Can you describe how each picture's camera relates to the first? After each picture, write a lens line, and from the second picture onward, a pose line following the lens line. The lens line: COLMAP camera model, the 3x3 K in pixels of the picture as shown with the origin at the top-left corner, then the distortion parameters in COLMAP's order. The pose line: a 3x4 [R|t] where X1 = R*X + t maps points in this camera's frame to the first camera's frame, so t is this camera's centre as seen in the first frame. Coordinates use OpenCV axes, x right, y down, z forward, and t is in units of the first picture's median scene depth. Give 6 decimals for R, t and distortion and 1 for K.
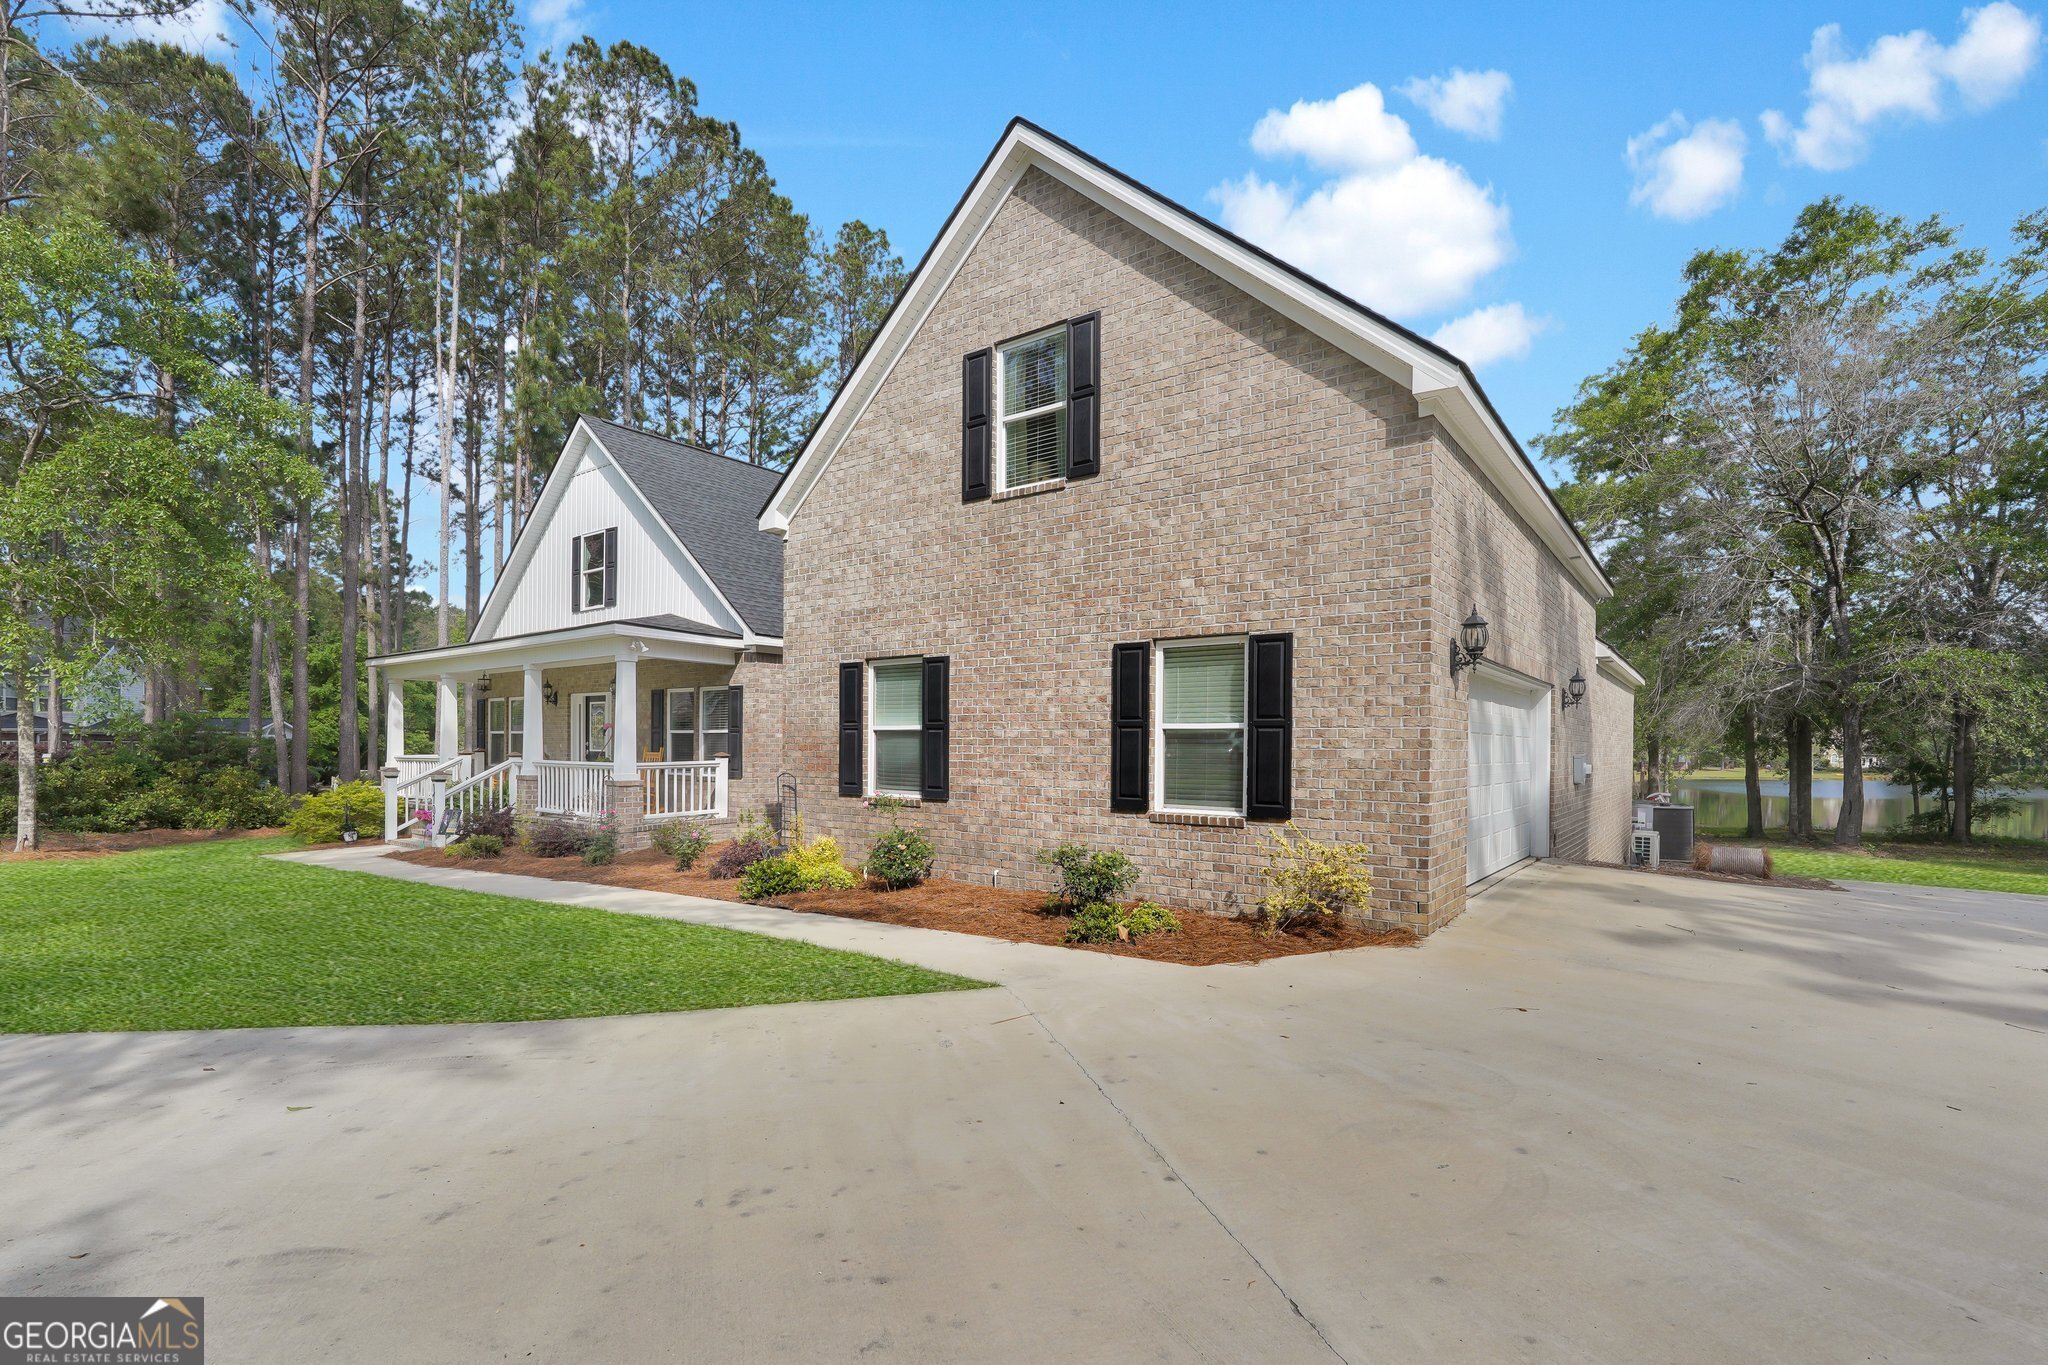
lens RADIAL K [[938.4, 0, 1030.2], [0, 938.4, 767.5], [0, 0, 1]] dist [-0.013024, 0.008877]
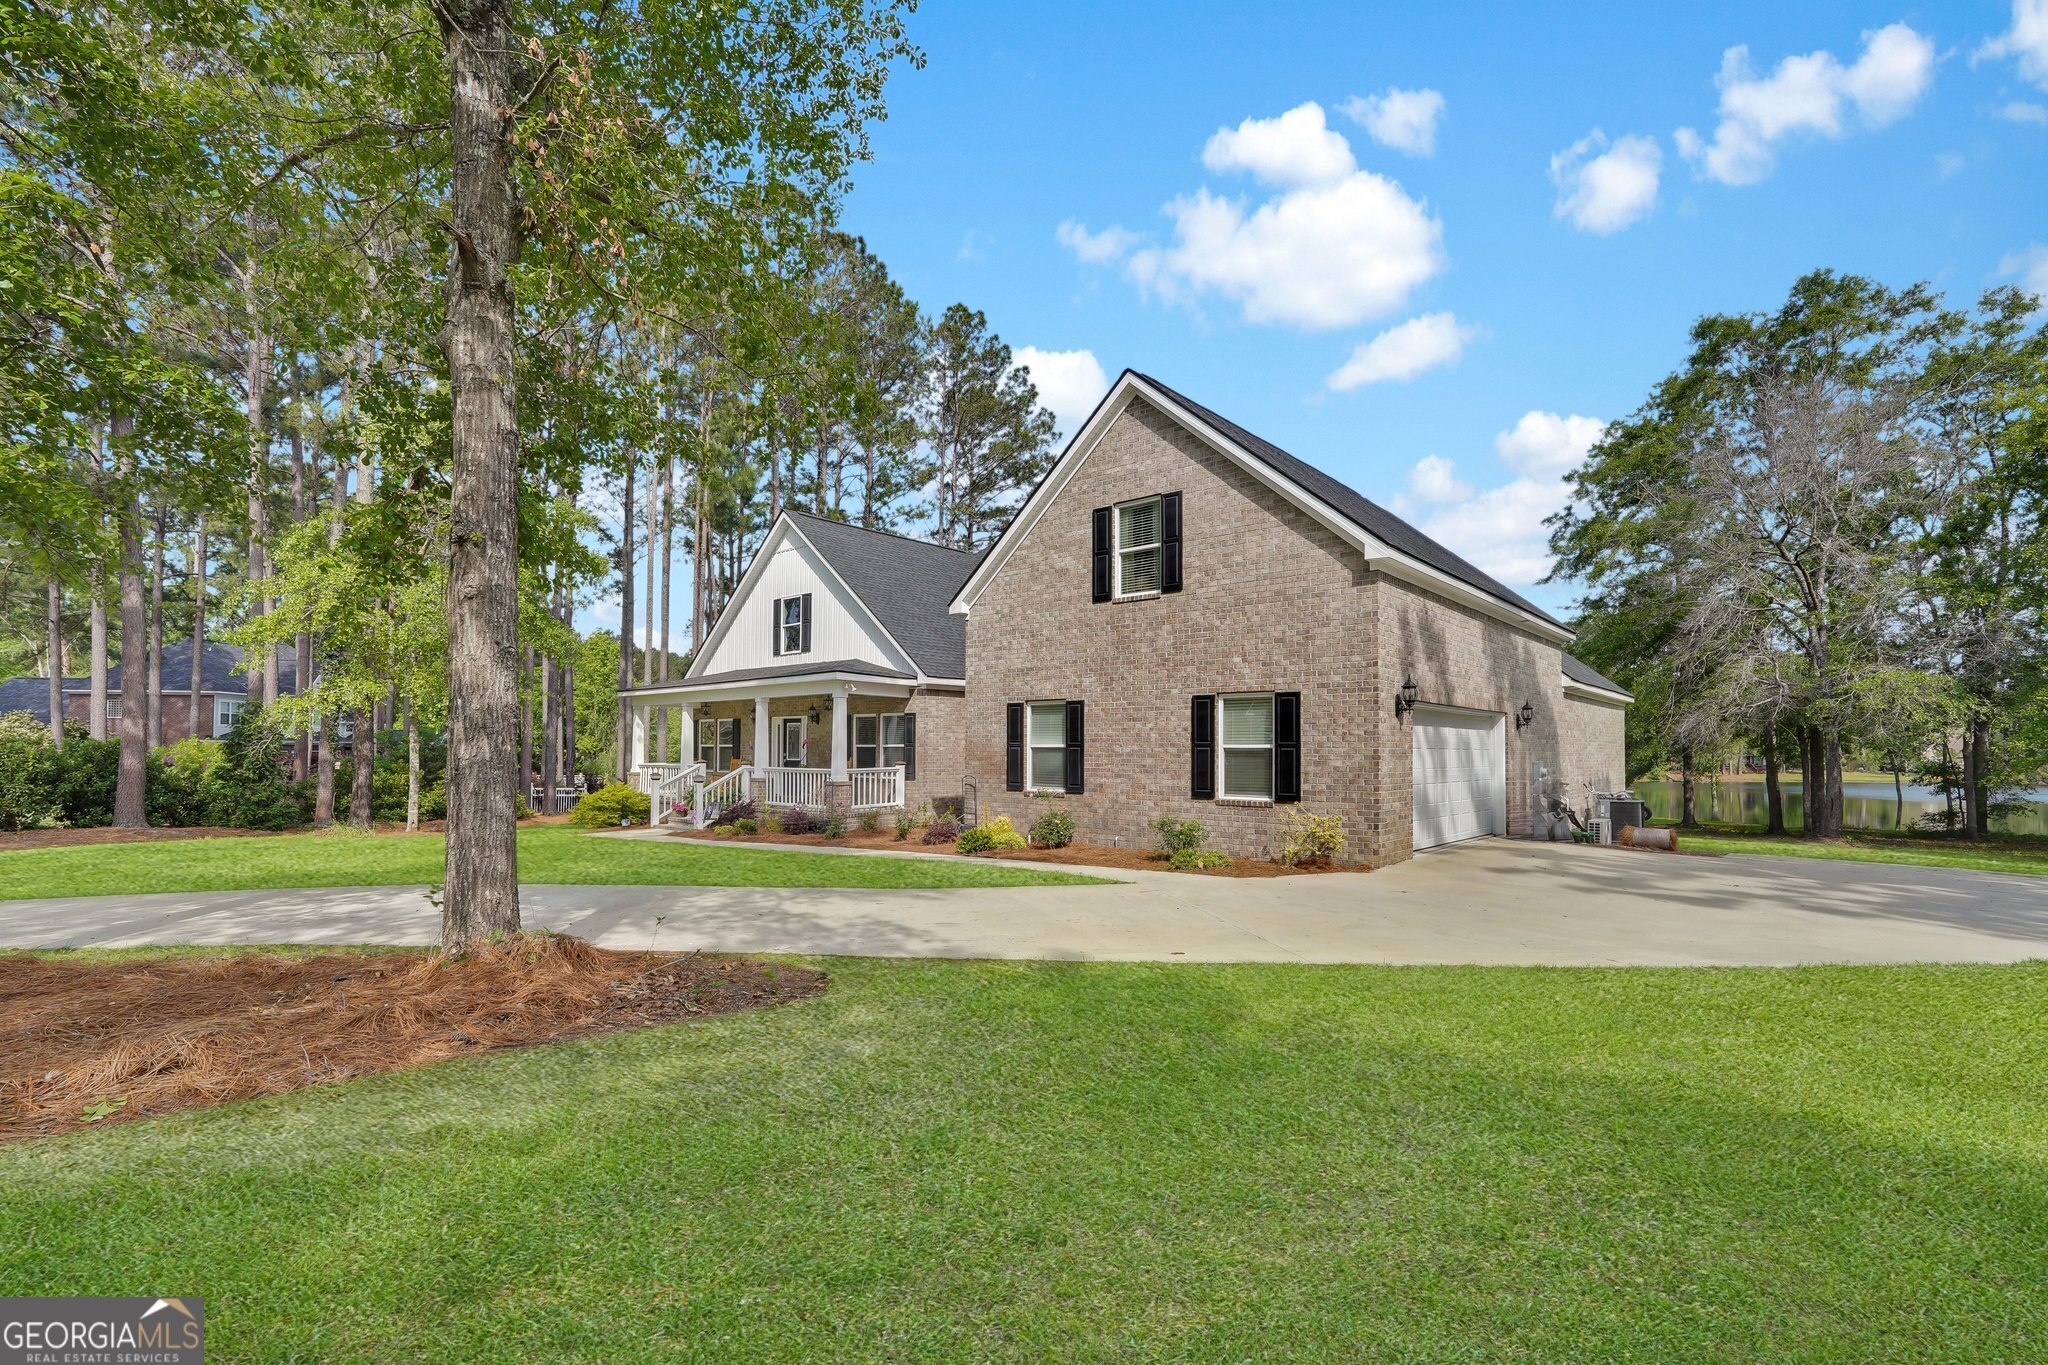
lens RADIAL K [[938.4, 0, 1003.2], [0, 938.4, 743.5], [0, 0, 1]] dist [-0.013024, 0.008877]
pose [[0.994865, -0.004597, -0.101108, -0.060845], [0.001521, 0.999534, -0.030478, 0.000320], [0.101201, 0.030168, 0.994408, -0.541728]]
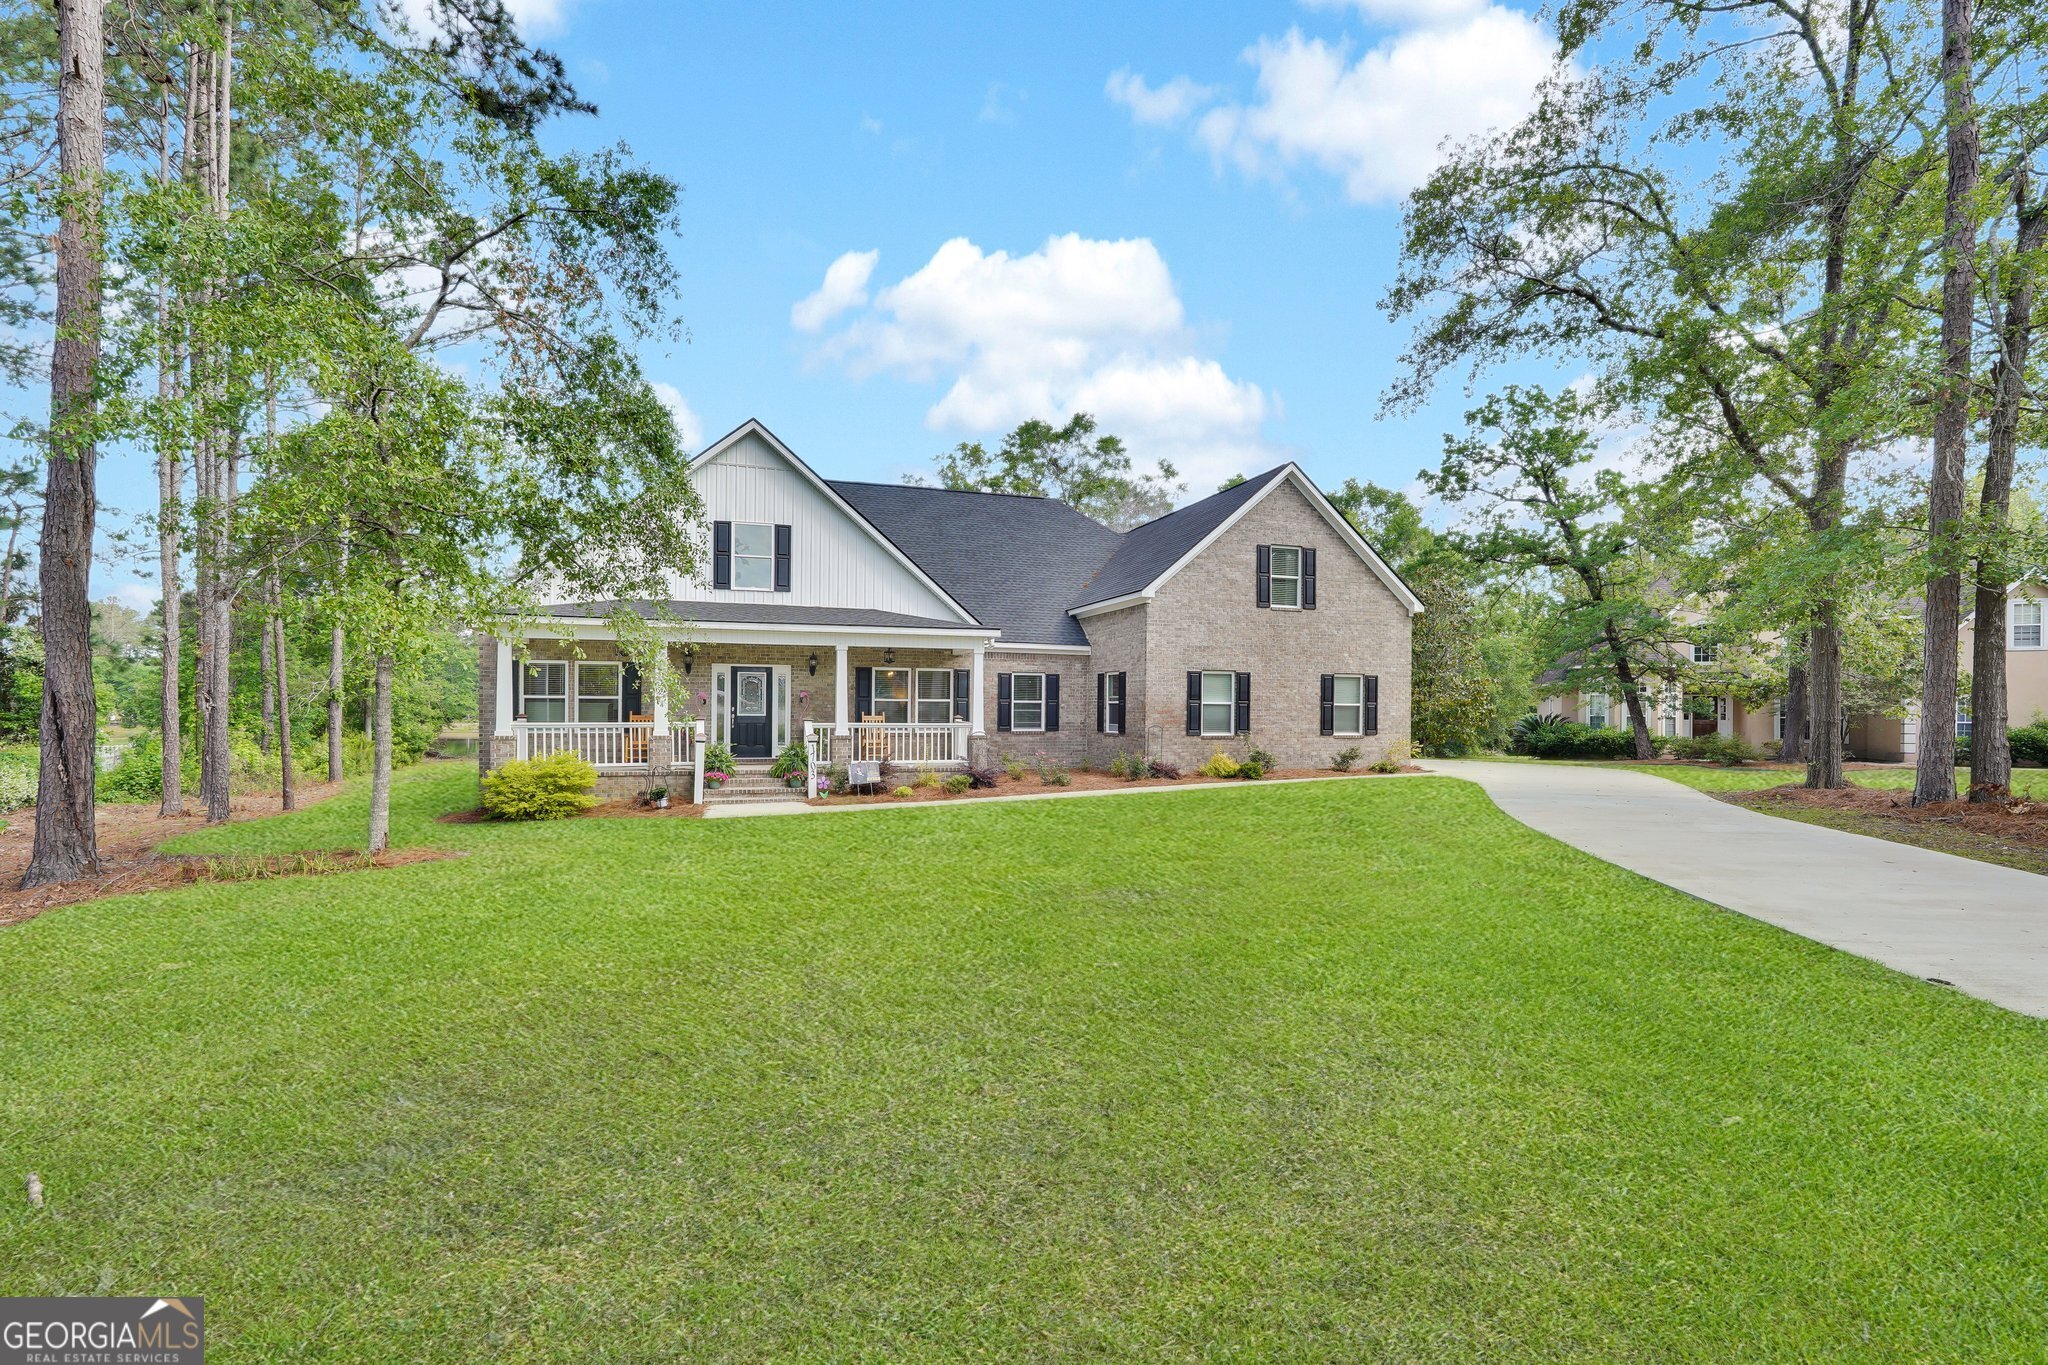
lens RADIAL K [[938.4, 0, 1039.4], [0, 938.4, 714.4], [0, 0, 1]] dist [-0.013024, 0.008877]
pose [[0.543018, -0.009873, 0.839663, -2.224814], [0.016300, 0.999866, 0.001215, -0.026413], [-0.839563, 0.013027, 0.543106, 0.182382]]
